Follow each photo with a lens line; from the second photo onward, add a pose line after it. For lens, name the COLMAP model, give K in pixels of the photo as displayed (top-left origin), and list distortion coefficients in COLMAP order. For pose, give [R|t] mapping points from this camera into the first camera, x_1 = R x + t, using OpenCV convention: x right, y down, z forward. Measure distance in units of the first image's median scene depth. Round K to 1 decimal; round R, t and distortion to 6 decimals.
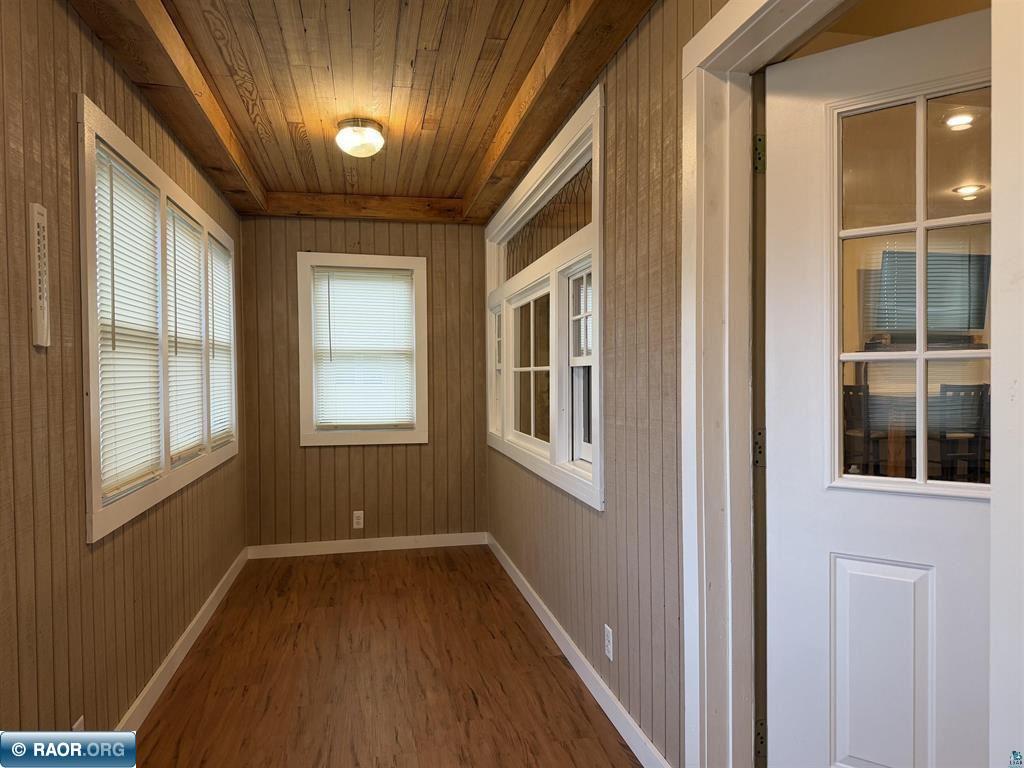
lens RADIAL K [[711.7, 0, 513.7], [0, 711.7, 388.0], [0, 0, 1]] dist [0.096238, -0.137132]
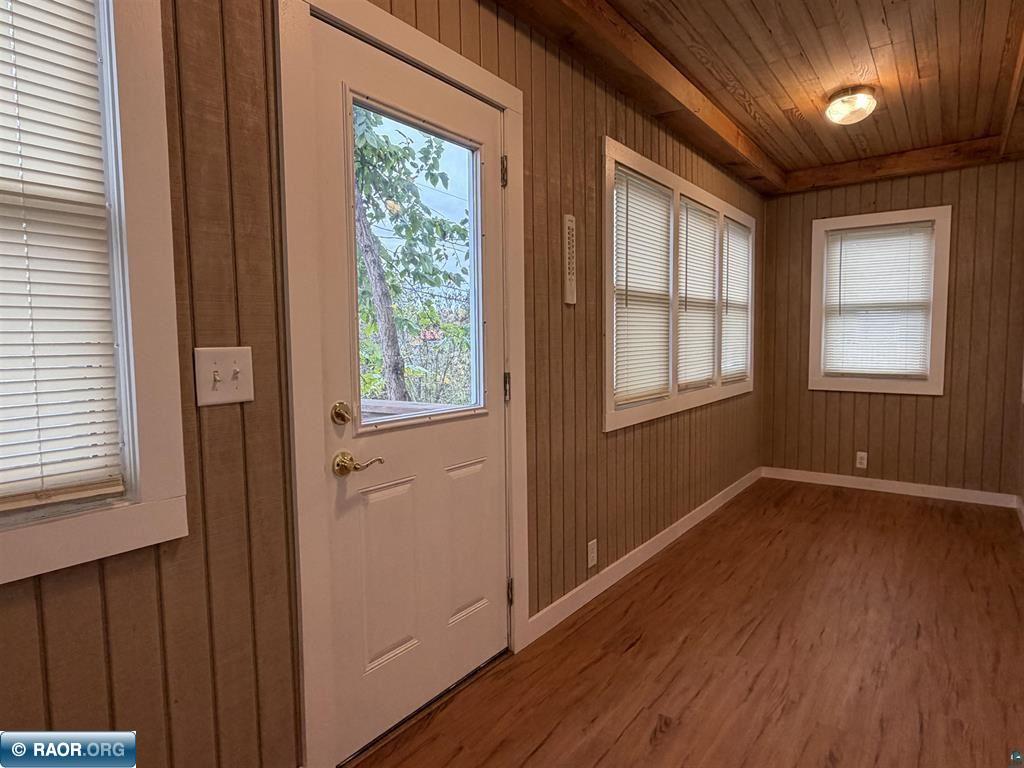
lens RADIAL K [[589.5, 0, 512.0], [0, 589.5, 384.0], [0, 0, 1]] dist [-0.000980, -0.001352]
pose [[0.665419, 0.054889, -0.744449, 0.134378], [-0.008540, 0.997787, 0.065935, 0.018976], [0.746421, -0.037517, 0.664416, 0.010368]]
